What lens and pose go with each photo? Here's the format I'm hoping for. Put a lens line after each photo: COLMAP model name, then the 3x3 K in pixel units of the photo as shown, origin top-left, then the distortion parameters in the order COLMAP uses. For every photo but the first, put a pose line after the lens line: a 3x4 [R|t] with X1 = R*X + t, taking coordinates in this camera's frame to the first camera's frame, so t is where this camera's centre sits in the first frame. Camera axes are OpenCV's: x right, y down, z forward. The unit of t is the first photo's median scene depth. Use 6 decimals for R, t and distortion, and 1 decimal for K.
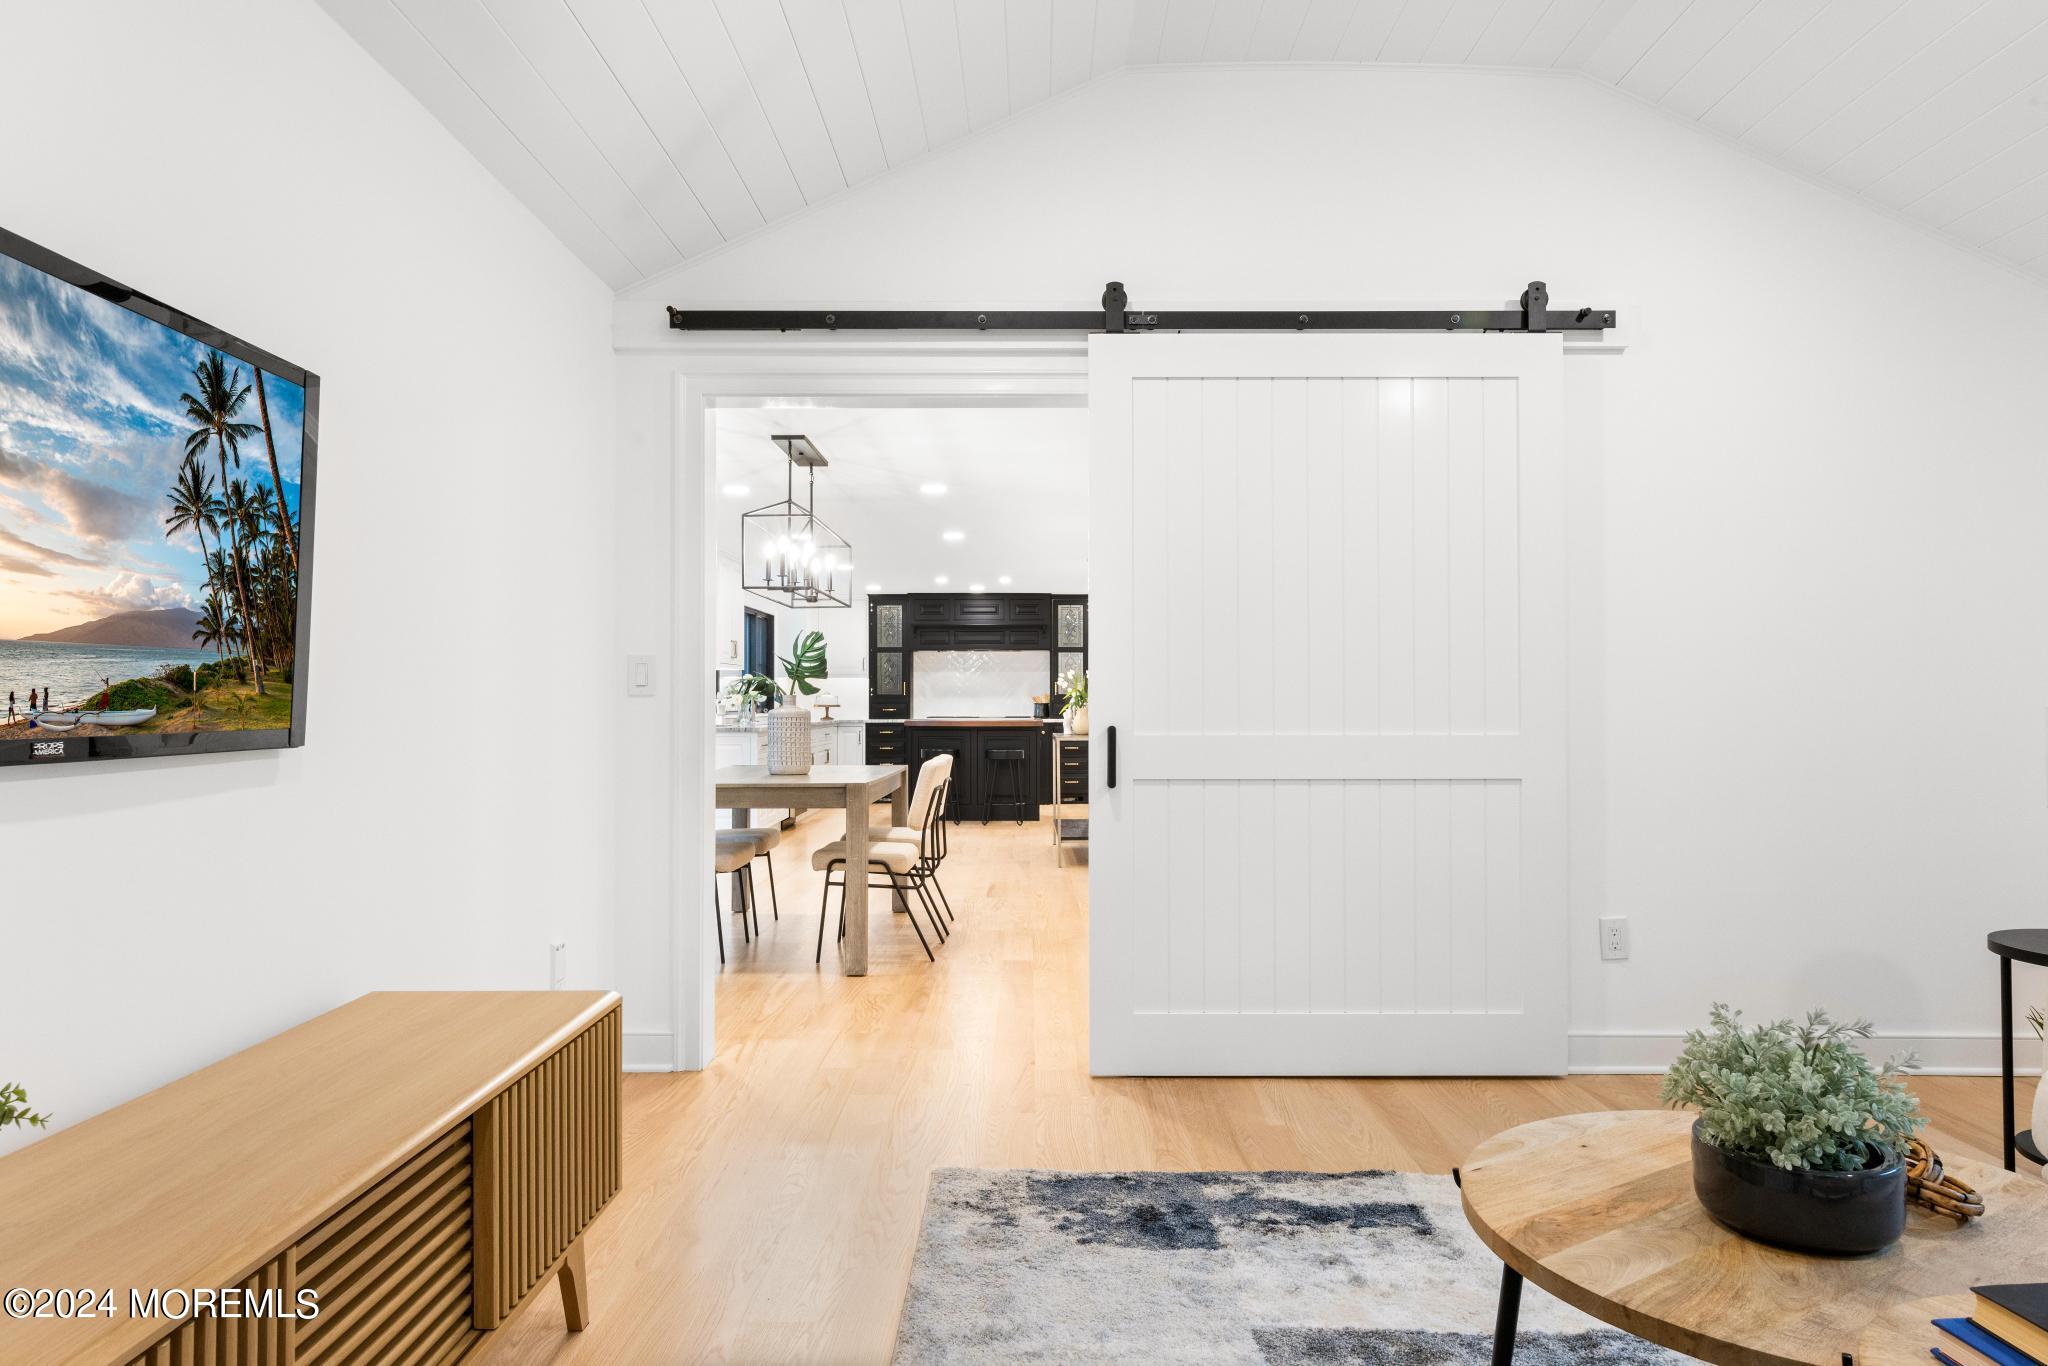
lens RADIAL K [[1229.2, 0, 1025.0], [0, 1229.2, 692.3], [0, 0, 1]] dist [0.000992, 0.000008]
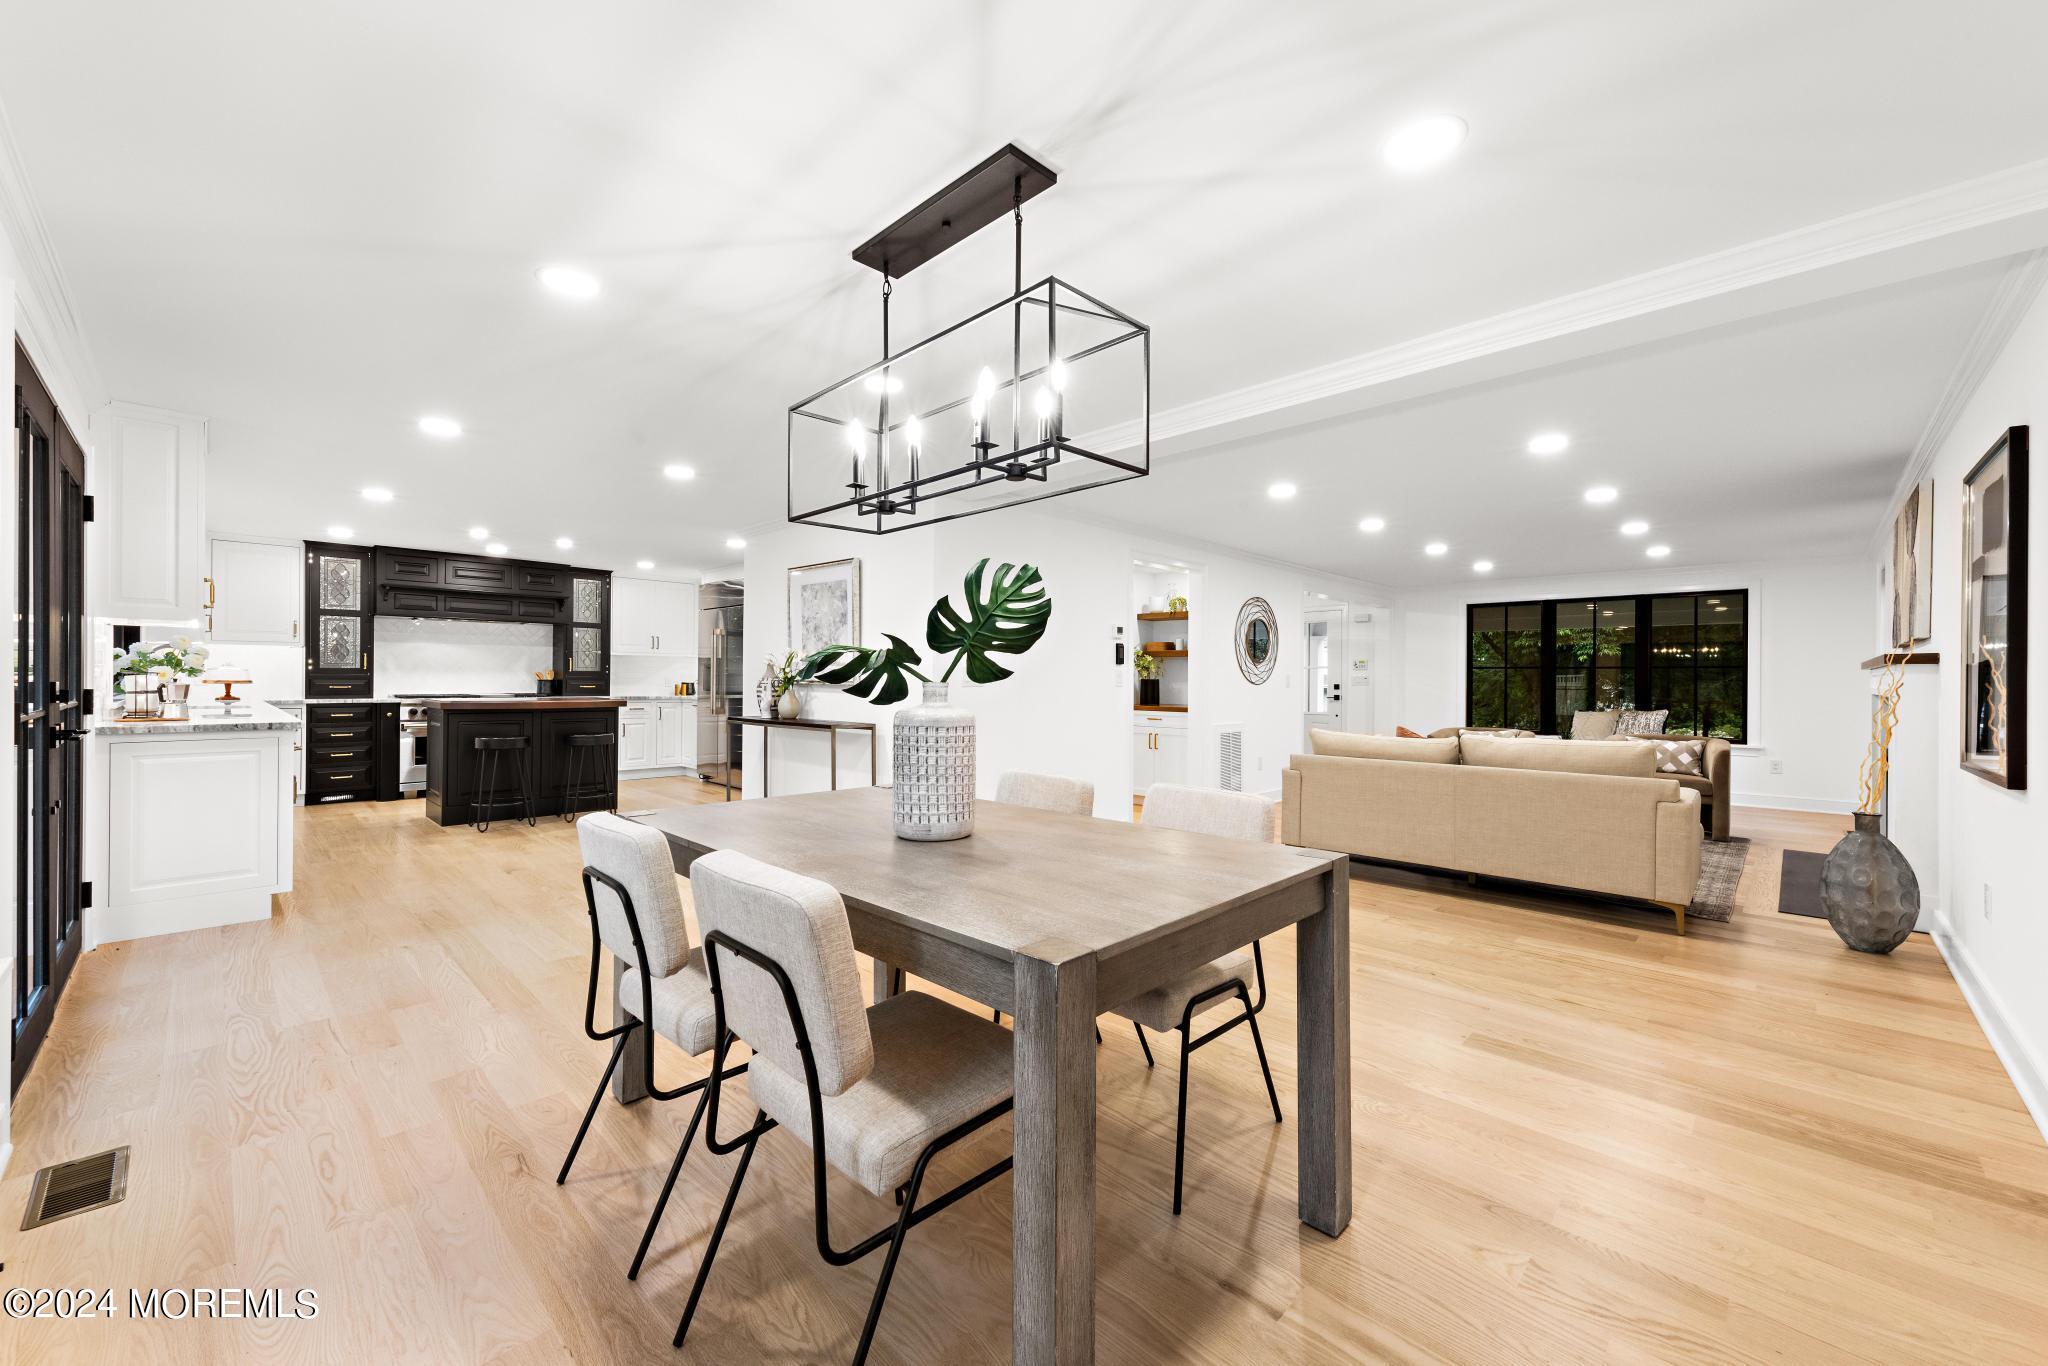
lens RADIAL K [[792.2, 0, 1027.8], [0, 792.2, 685.5], [0, 0, 1]] dist [0.003589, -0.000355]
pose [[0.696655, 0.000909, 0.717406, -0.169971], [-0.014569, 0.999811, 0.012880, -0.000491], [-0.717259, -0.019425, 0.696536, 0.310287]]
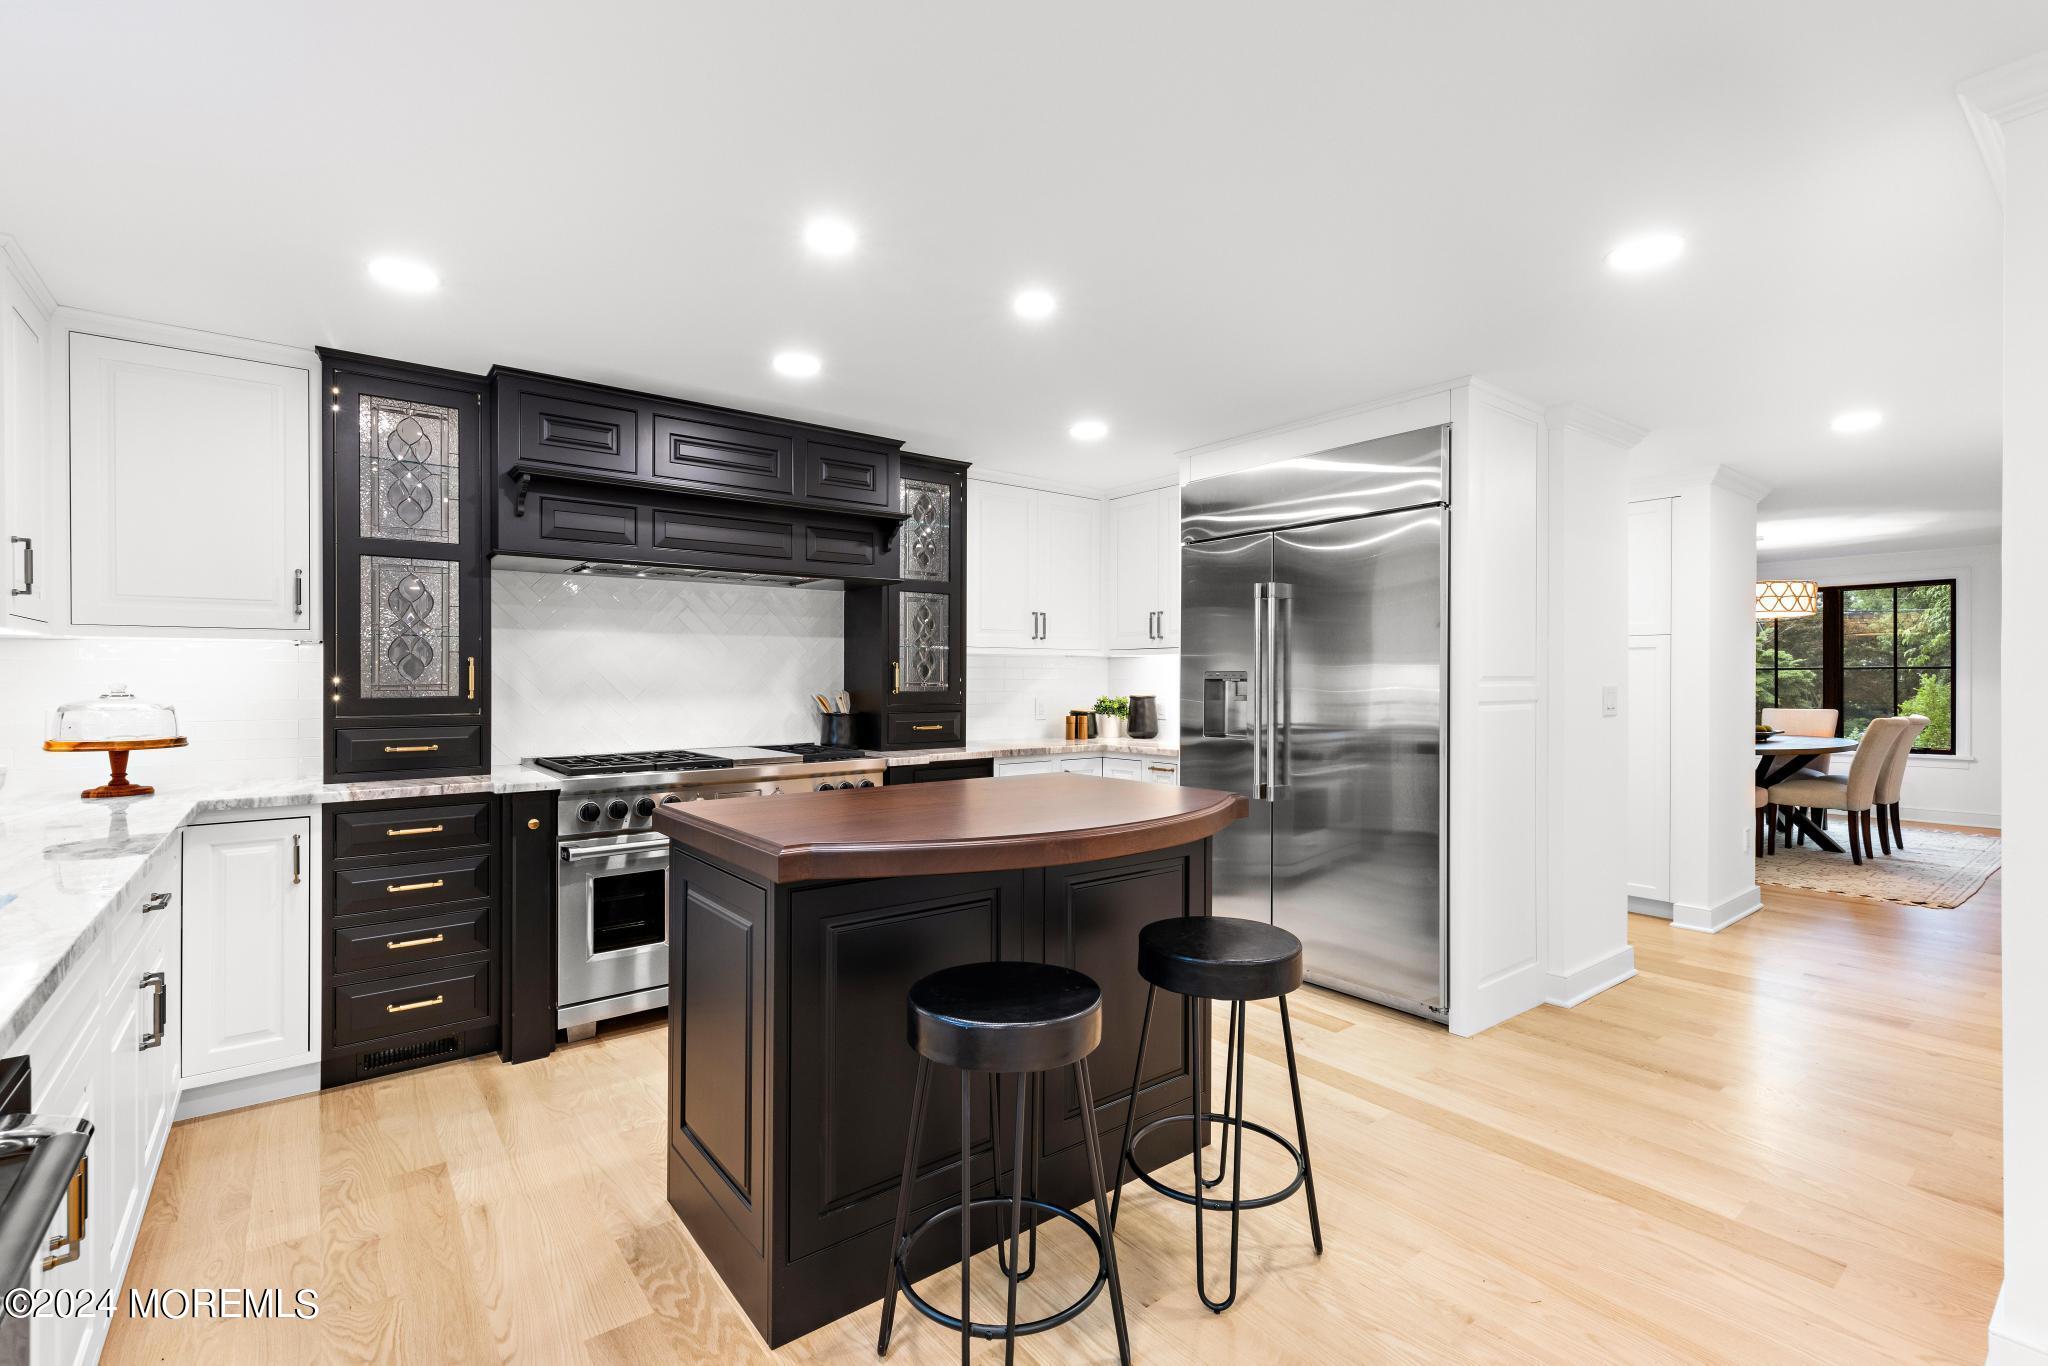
lens RADIAL K [[924.3, 0, 1021.9], [0, 924.3, 678.4], [0, 0, 1]] dist [0.010549, 0.000077]
pose [[0.784801, -0.001940, 0.619745, -0.133748], [-0.003625, 0.999964, 0.007721, -0.005724], [-0.619738, -0.008306, 0.784765, 0.727734]]
